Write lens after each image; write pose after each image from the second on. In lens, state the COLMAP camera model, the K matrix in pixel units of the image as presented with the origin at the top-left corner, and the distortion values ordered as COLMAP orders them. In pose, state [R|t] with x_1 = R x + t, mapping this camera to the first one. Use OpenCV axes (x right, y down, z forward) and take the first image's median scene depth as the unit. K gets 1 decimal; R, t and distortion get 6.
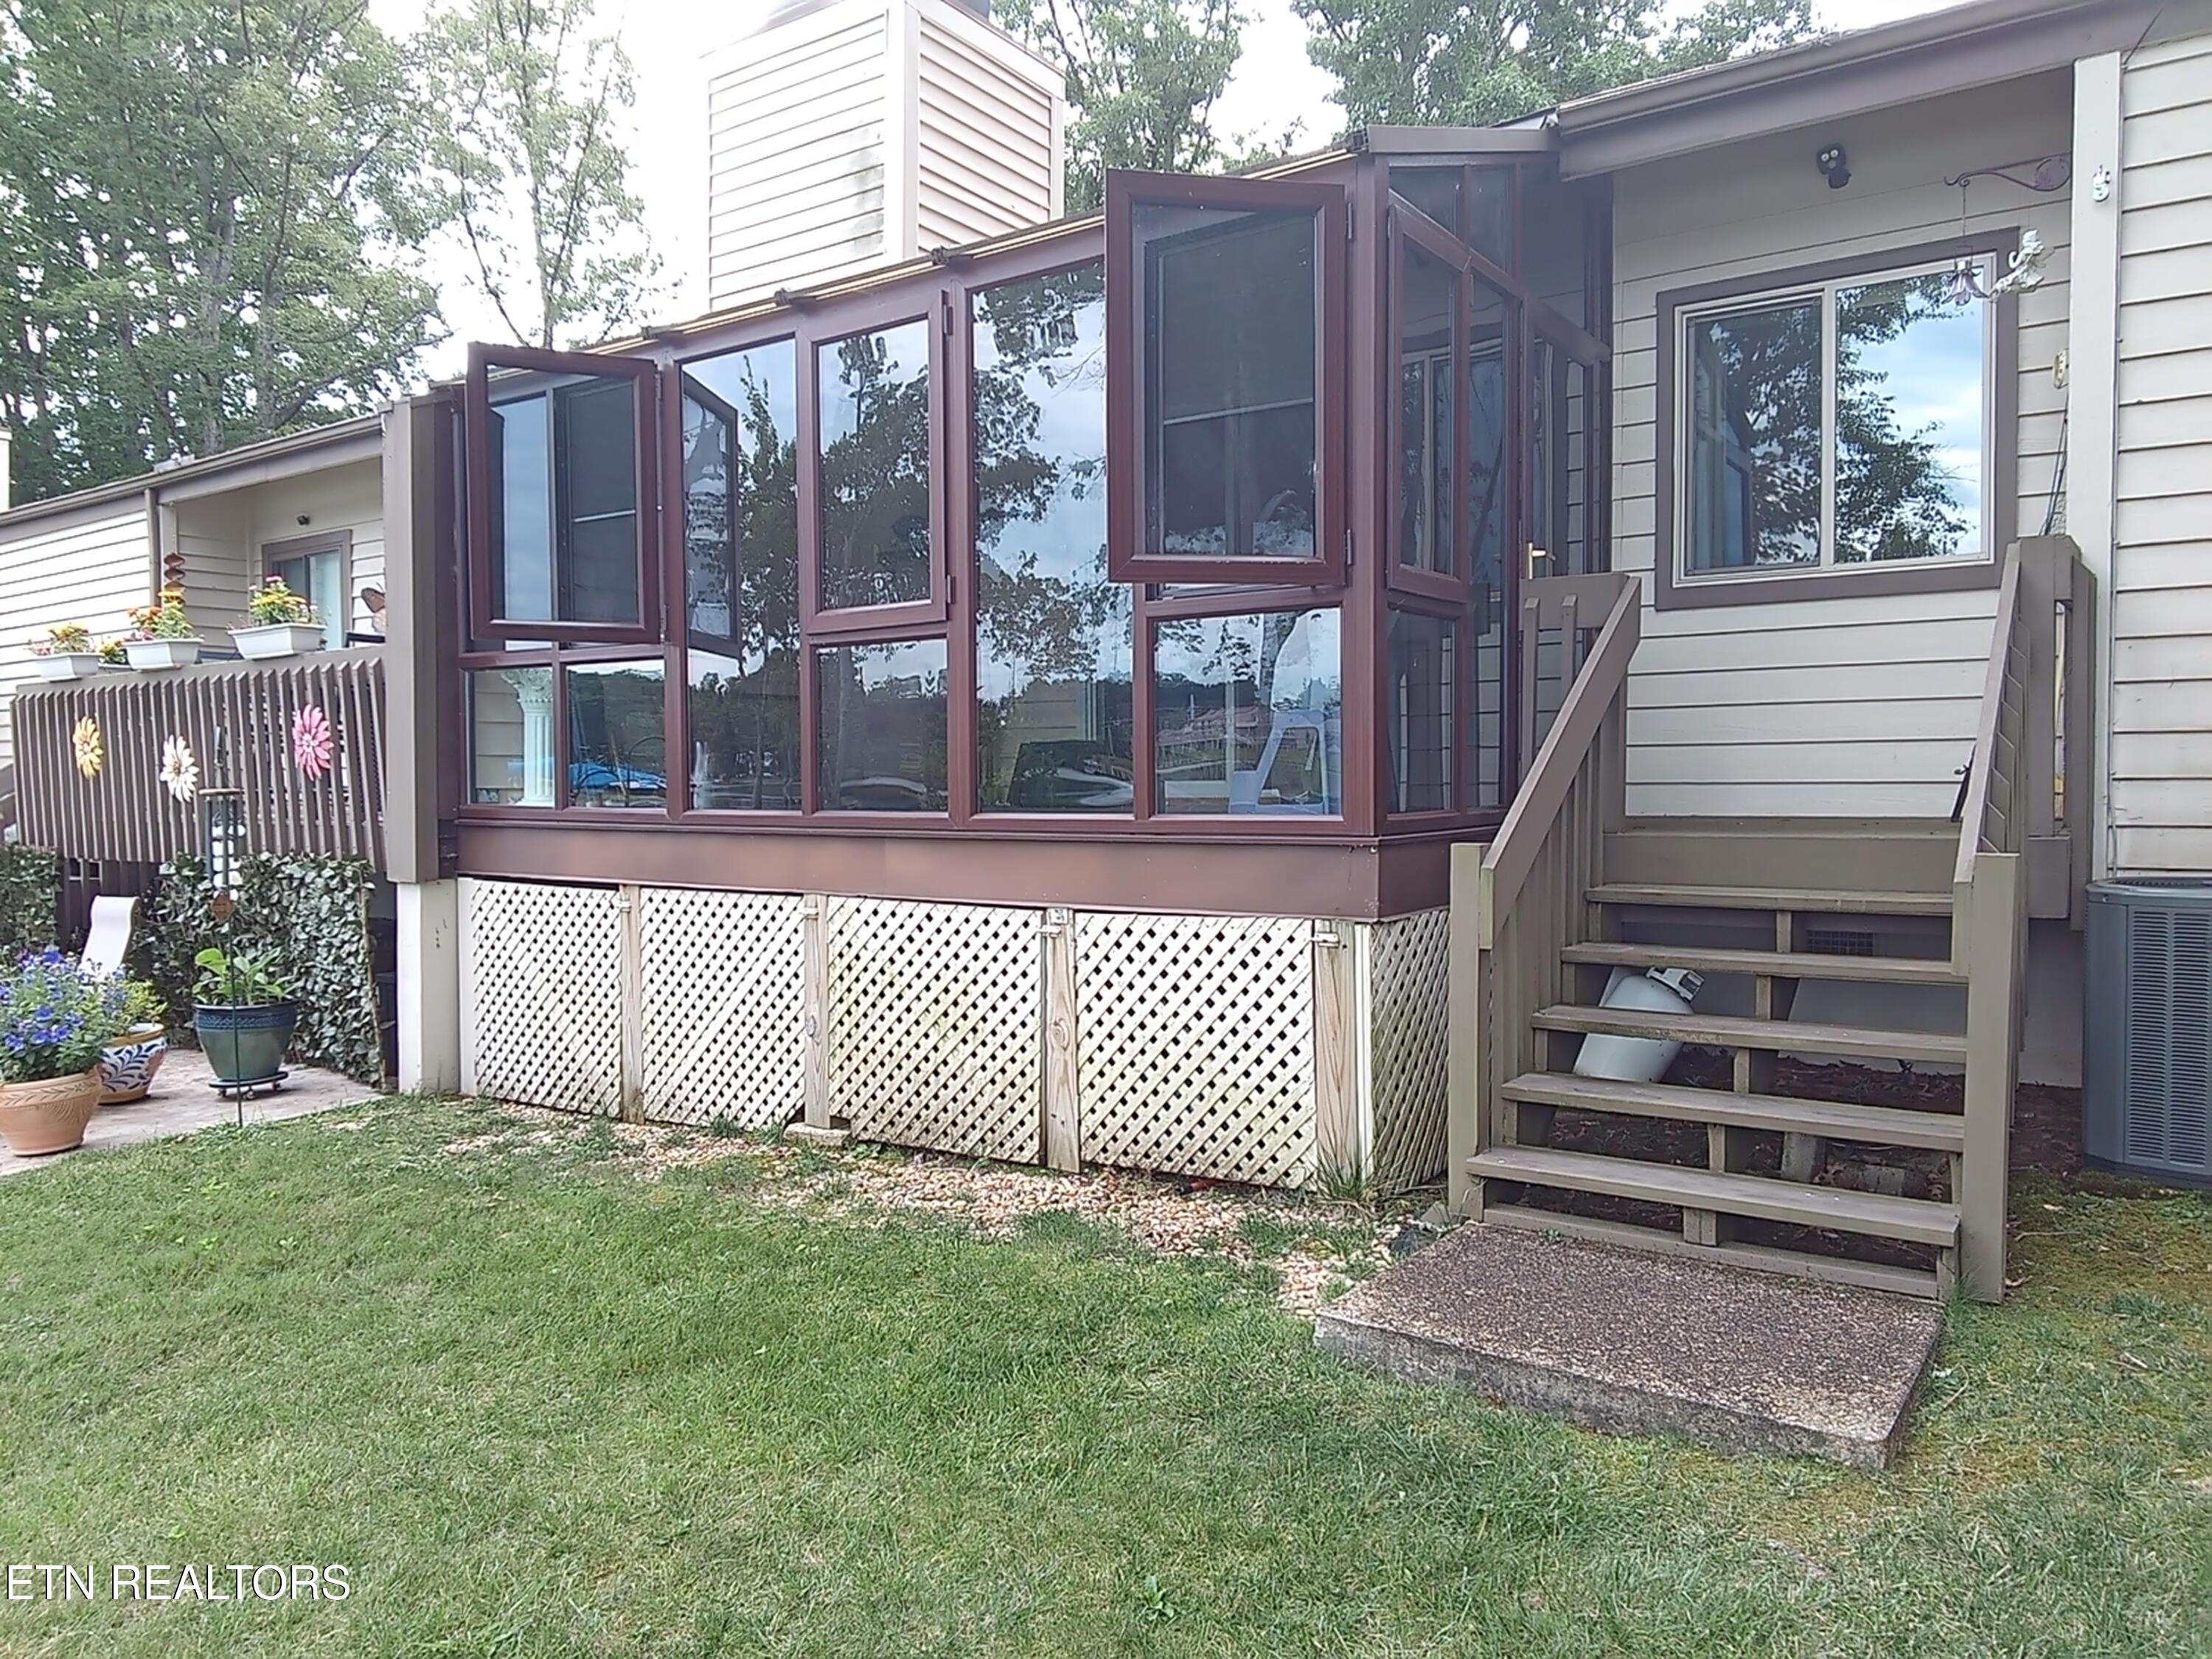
lens RADIAL K [[1508.2, 0, 1106.0], [0, 1508.2, 829.5], [0, 0, 1]] dist [0.052833, -0.078618]
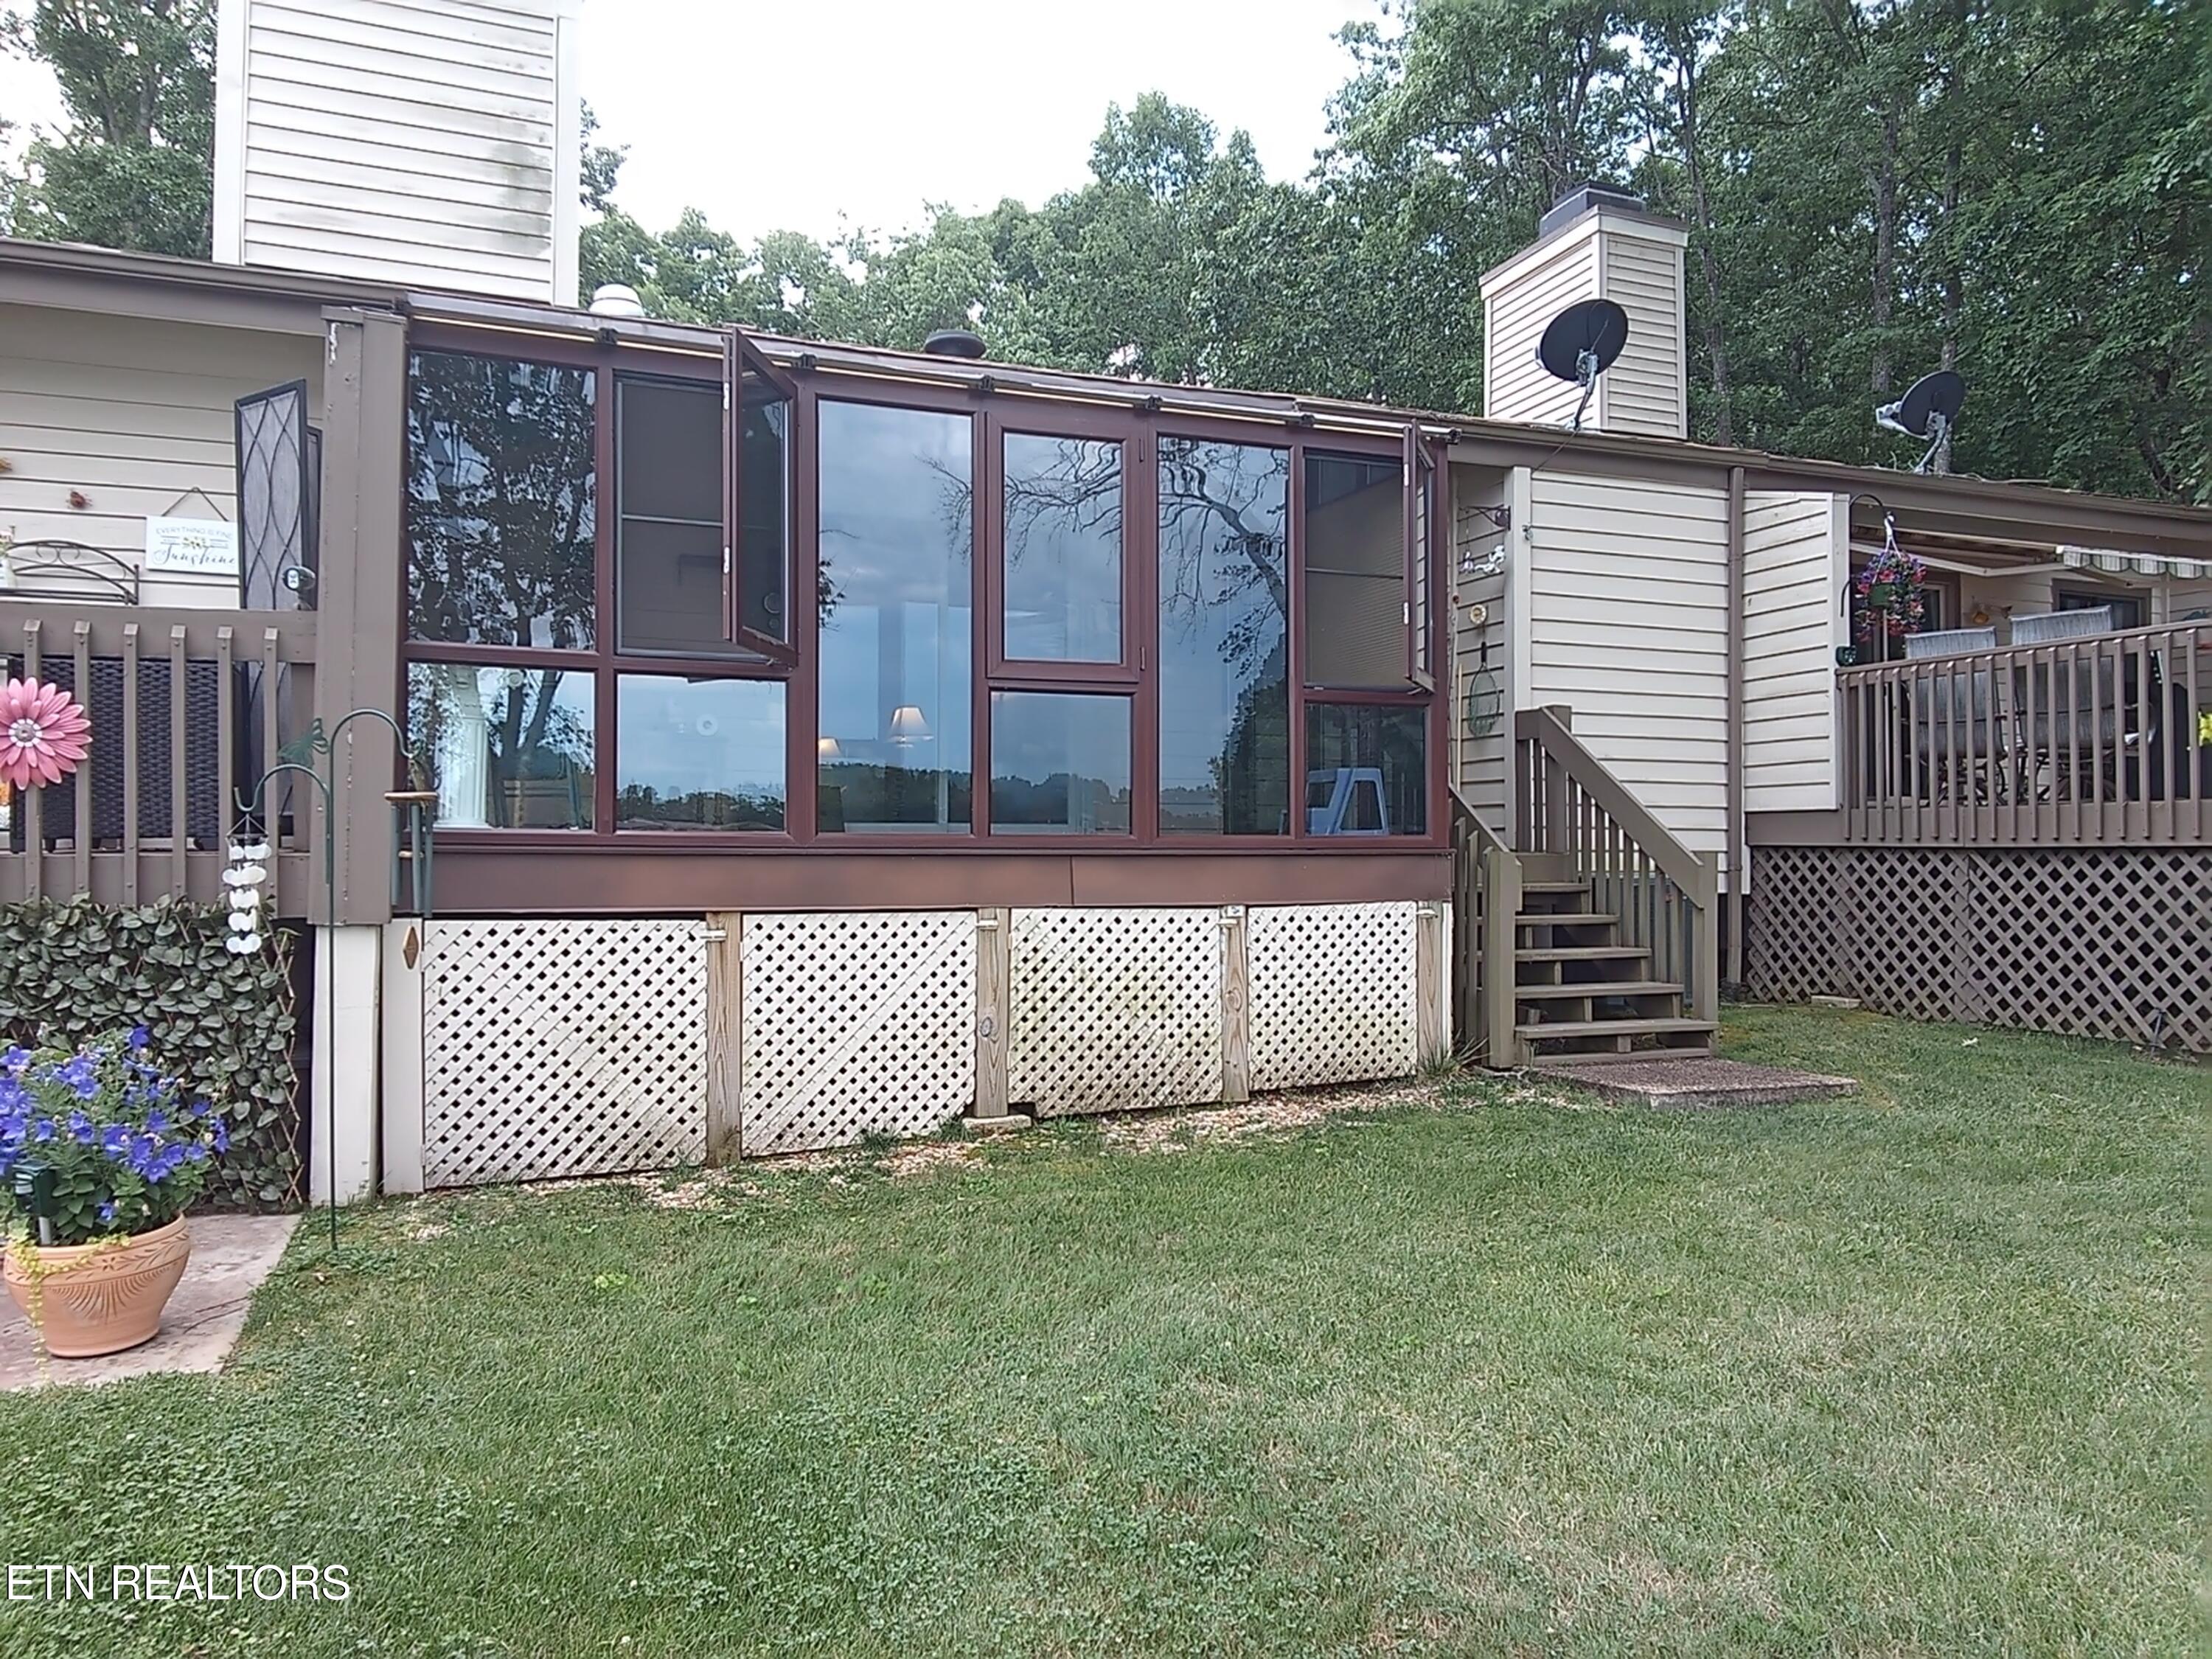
lens RADIAL K [[1508.2, 0, 1106.0], [0, 1508.2, 829.5], [0, 0, 1]] dist [0.052833, -0.078618]
pose [[0.557777, 0.015163, 0.829852, -1.175404], [0.021392, 0.999238, -0.032636, 0.024881], [-0.829715, 0.035956, 0.557028, 0.332975]]
